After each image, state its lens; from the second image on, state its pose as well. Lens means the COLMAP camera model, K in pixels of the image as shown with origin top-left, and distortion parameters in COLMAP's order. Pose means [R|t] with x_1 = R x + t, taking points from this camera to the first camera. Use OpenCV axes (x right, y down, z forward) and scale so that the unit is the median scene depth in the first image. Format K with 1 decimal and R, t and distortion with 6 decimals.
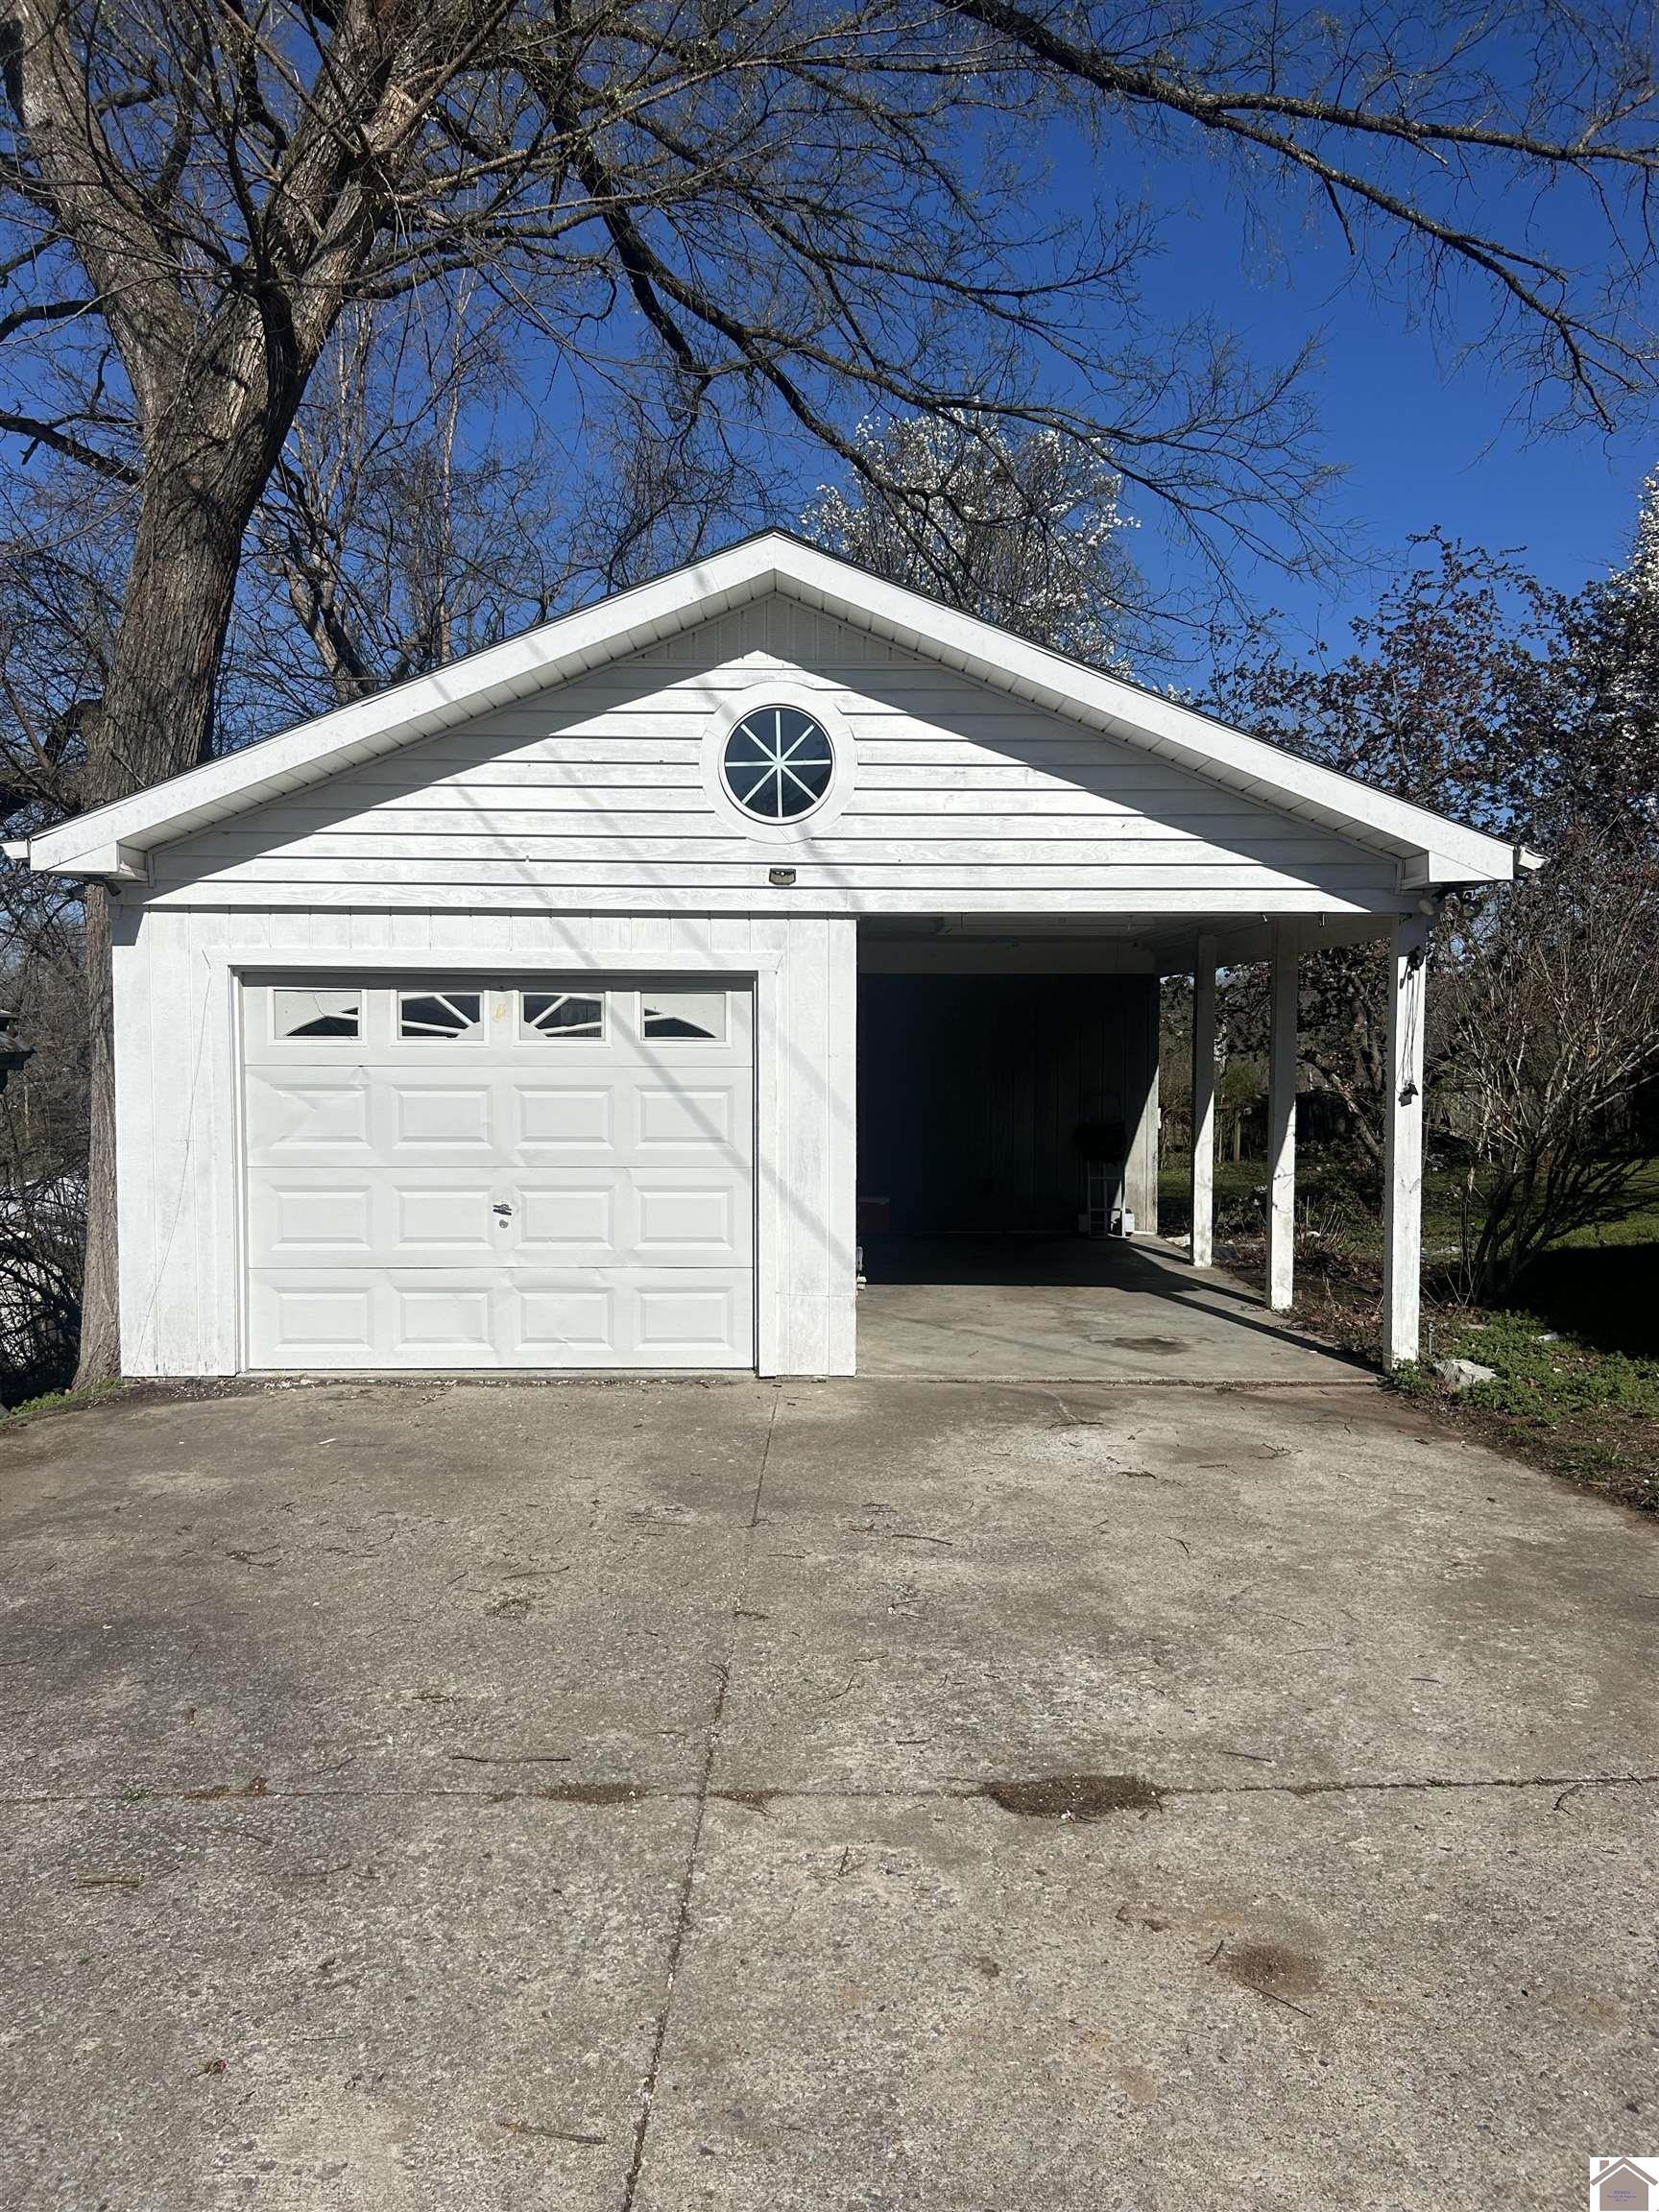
lens RADIAL K [[1676.1, 0, 785.1], [0, 1676.1, 1133.2], [0, 0, 1]] dist [0.047051, -0.046355]
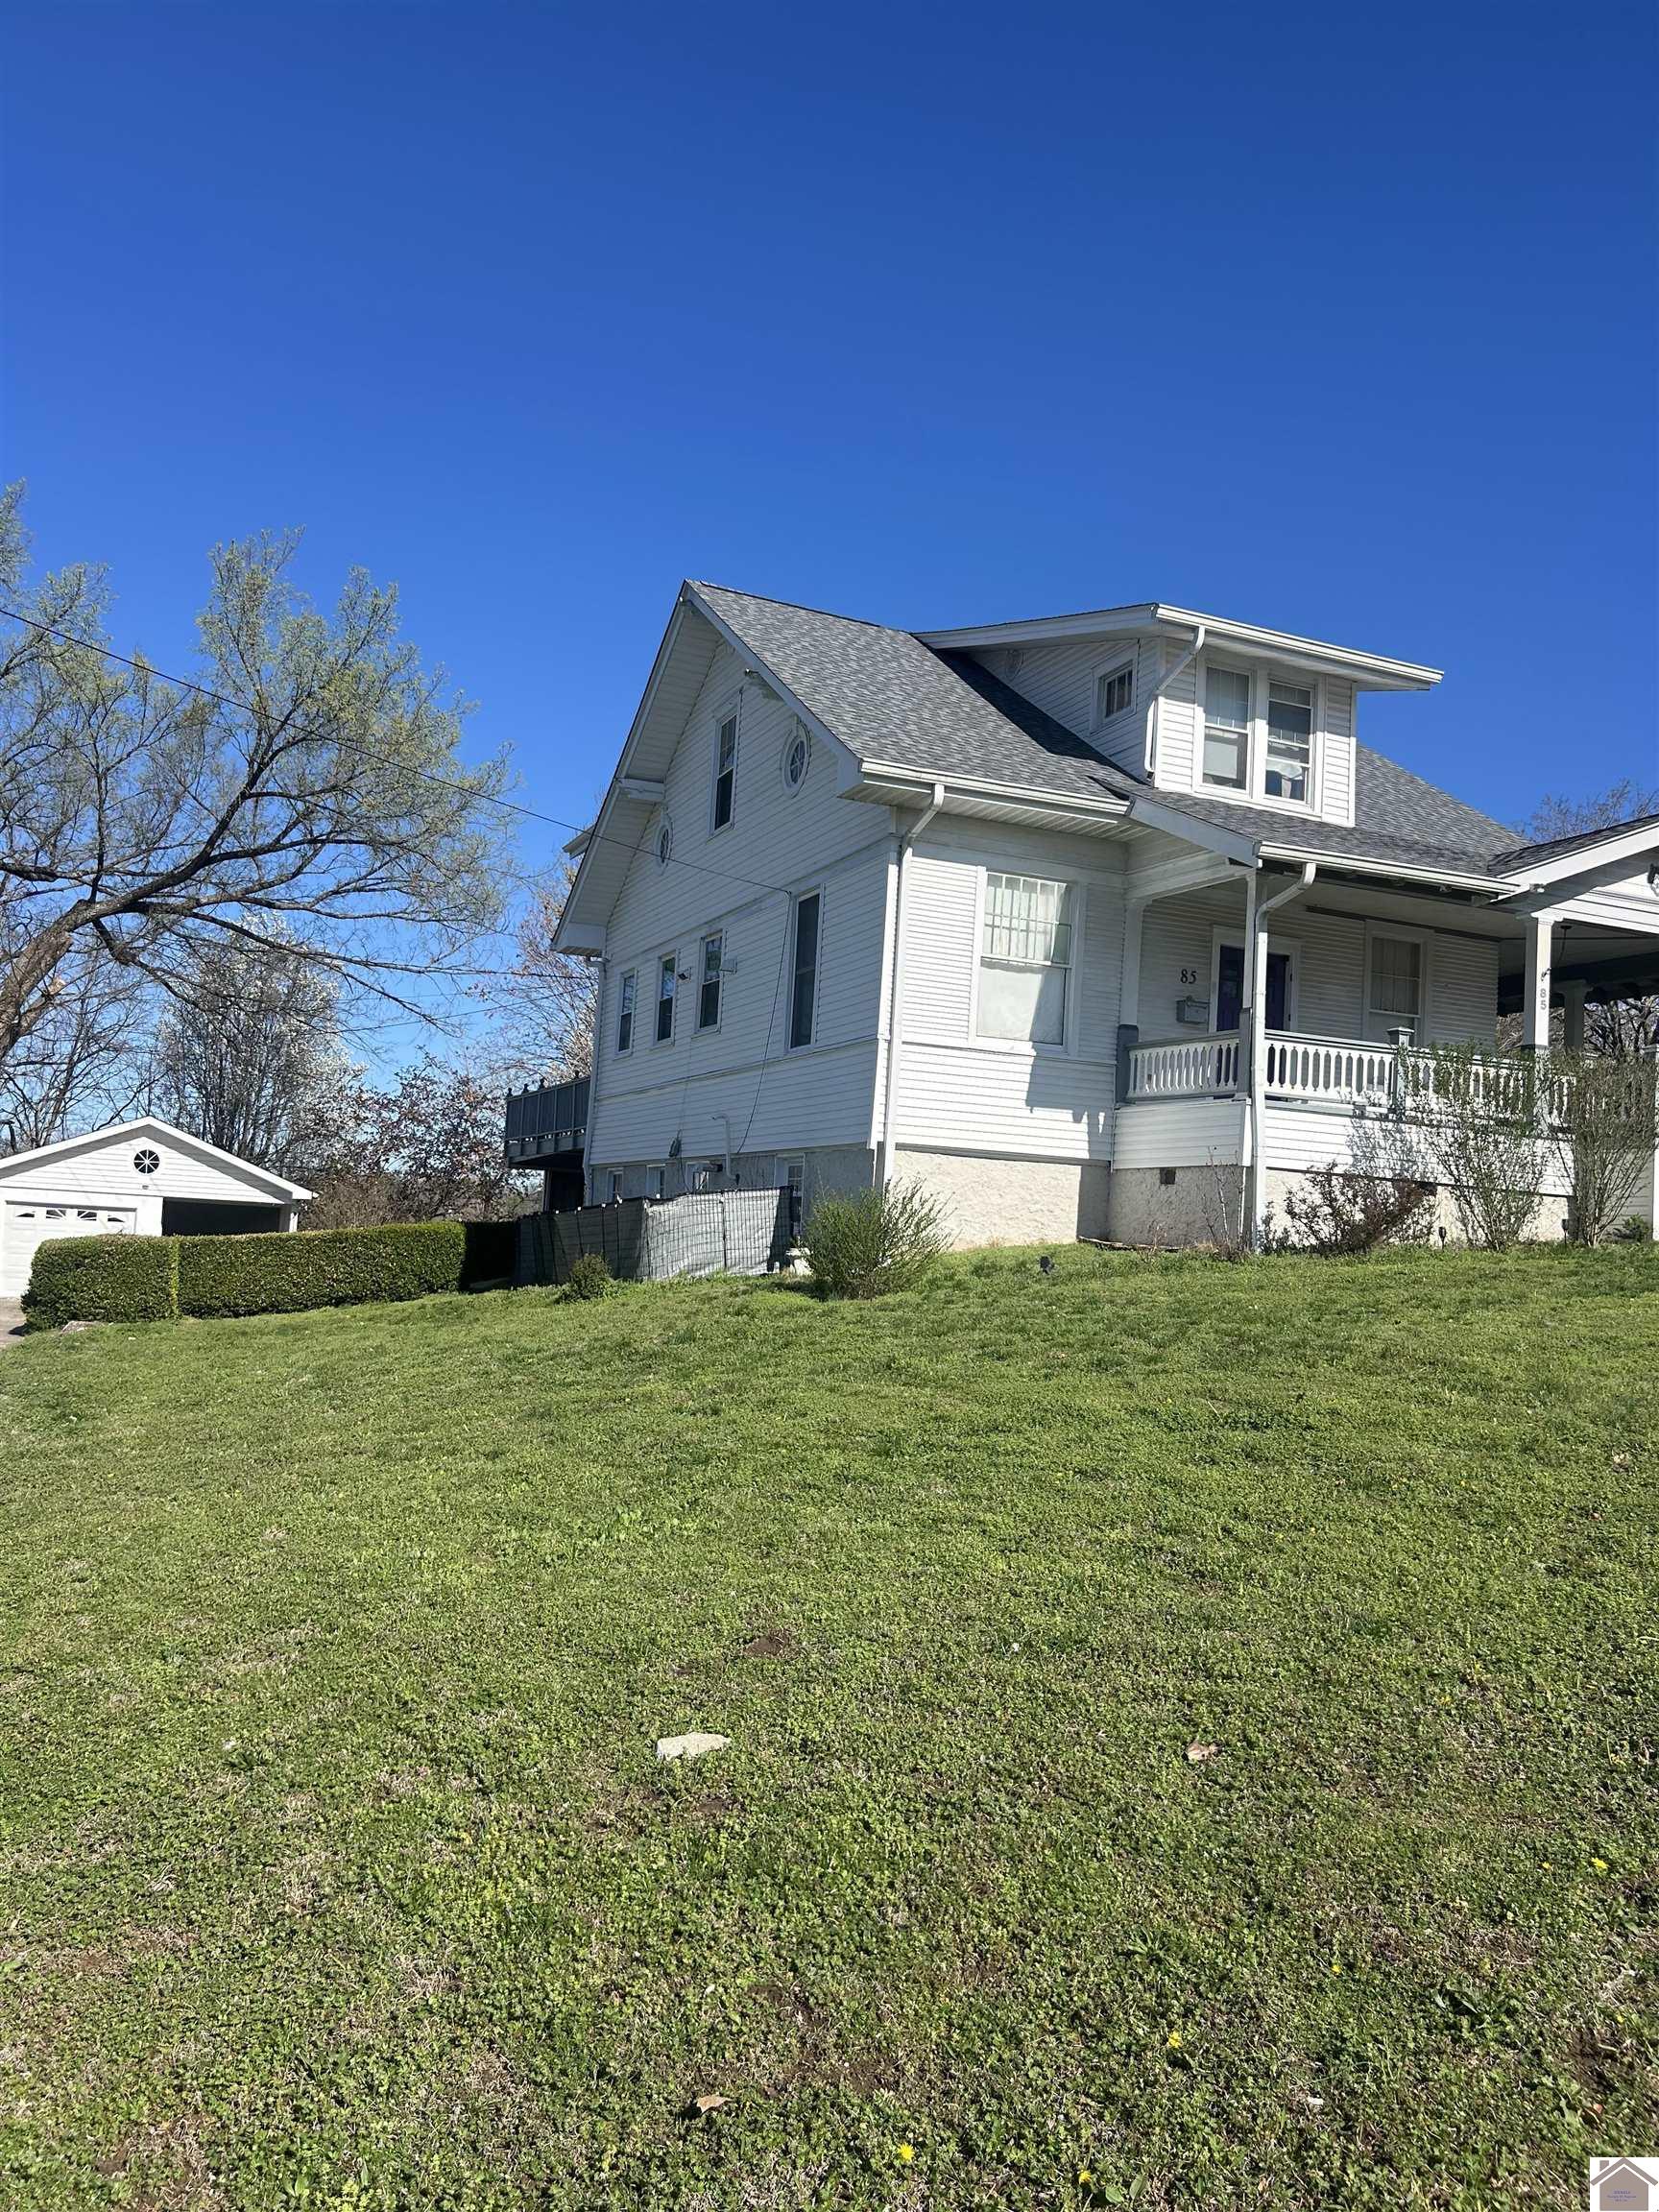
lens RADIAL K [[1676.1, 0, 811.2], [0, 1676.1, 1105.4], [0, 0, 1]] dist [0.047051, -0.046355]
pose [[0.930439, 0.081200, 0.357336, 0.024536], [-0.033195, 0.989807, -0.138489, 0.186226], [-0.364939, 0.116994, 0.923651, -3.679054]]
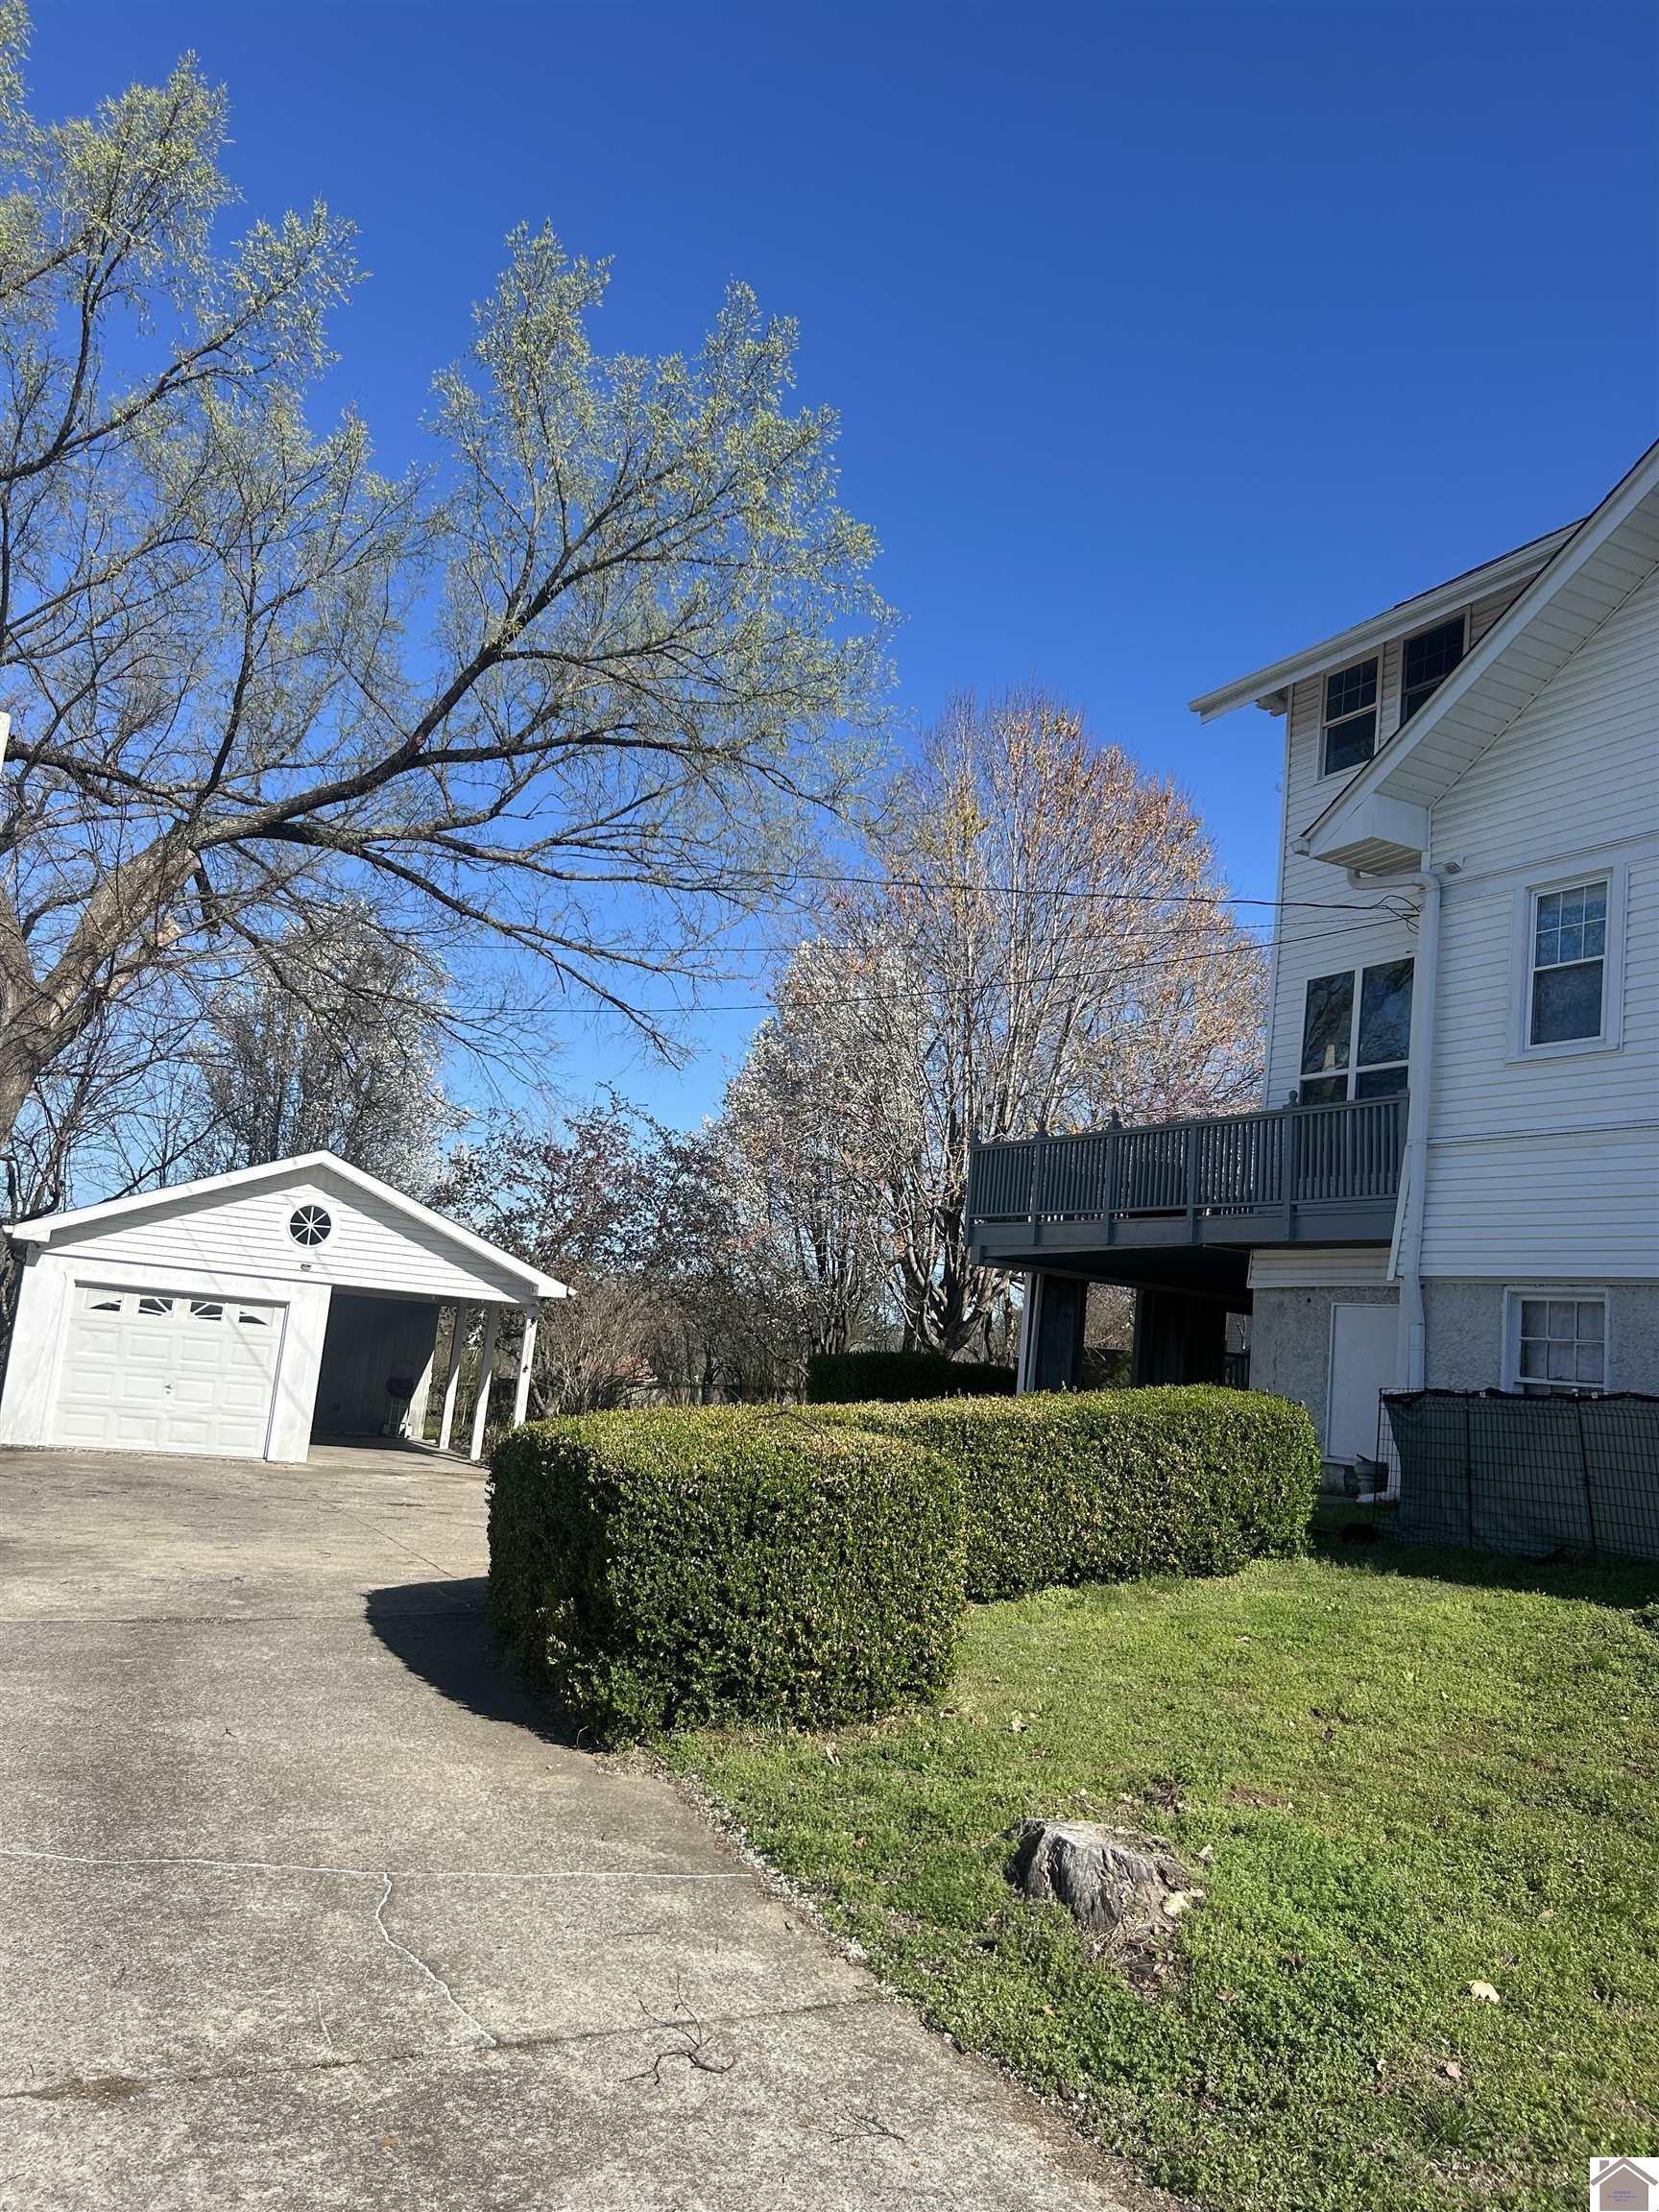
lens RADIAL K [[1676.1, 0, 831.1], [0, 1676.1, 1097.3], [0, 0, 1]] dist [0.047051, -0.046355]
pose [[0.894192, 0.154160, 0.420304, -0.412063], [-0.071819, 0.976079, -0.205214, 0.070338], [-0.441886, 0.153315, 0.883873, -1.735805]]
